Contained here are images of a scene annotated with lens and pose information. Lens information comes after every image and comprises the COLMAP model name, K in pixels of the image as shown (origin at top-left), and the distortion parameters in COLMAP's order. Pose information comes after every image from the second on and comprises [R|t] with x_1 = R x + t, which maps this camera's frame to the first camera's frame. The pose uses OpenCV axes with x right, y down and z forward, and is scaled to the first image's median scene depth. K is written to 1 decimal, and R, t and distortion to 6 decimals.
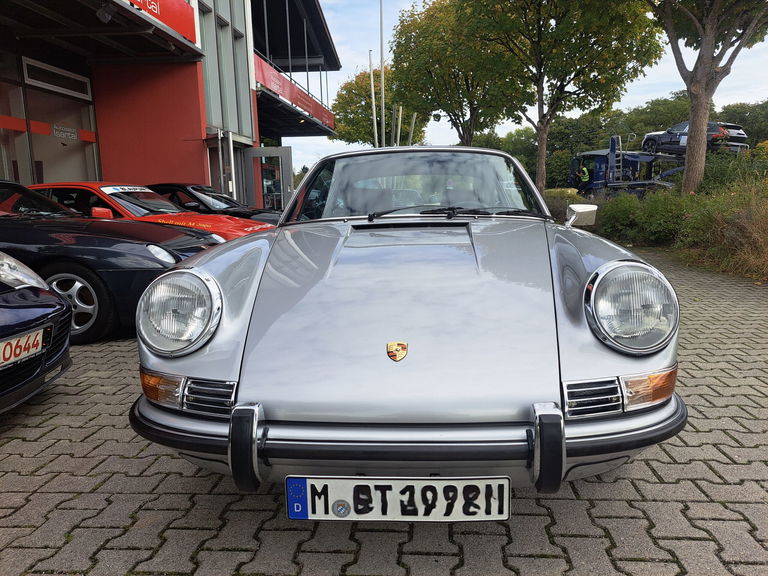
lens RADIAL K [[553.1, 0, 387.6], [0, 553.1, 285.2], [0, 0, 1]] dist [0.043786, -0.021927]
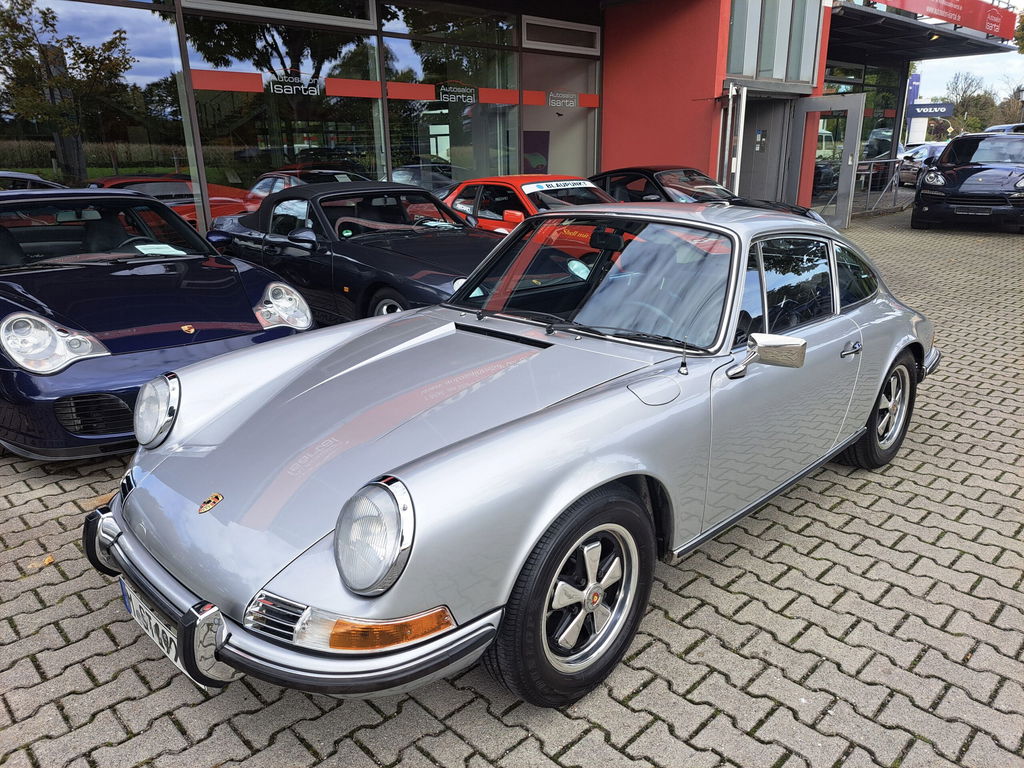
lens RADIAL K [[737.5, 0, 515.8], [0, 737.5, 387.1], [0, 0, 1]] dist [0.043786, -0.021927]
pose [[0.753931, 0.206907, -0.623521, 0.173981], [-0.102662, 0.974554, 0.199259, -0.058796], [0.648883, -0.086216, 0.755988, 0.045443]]
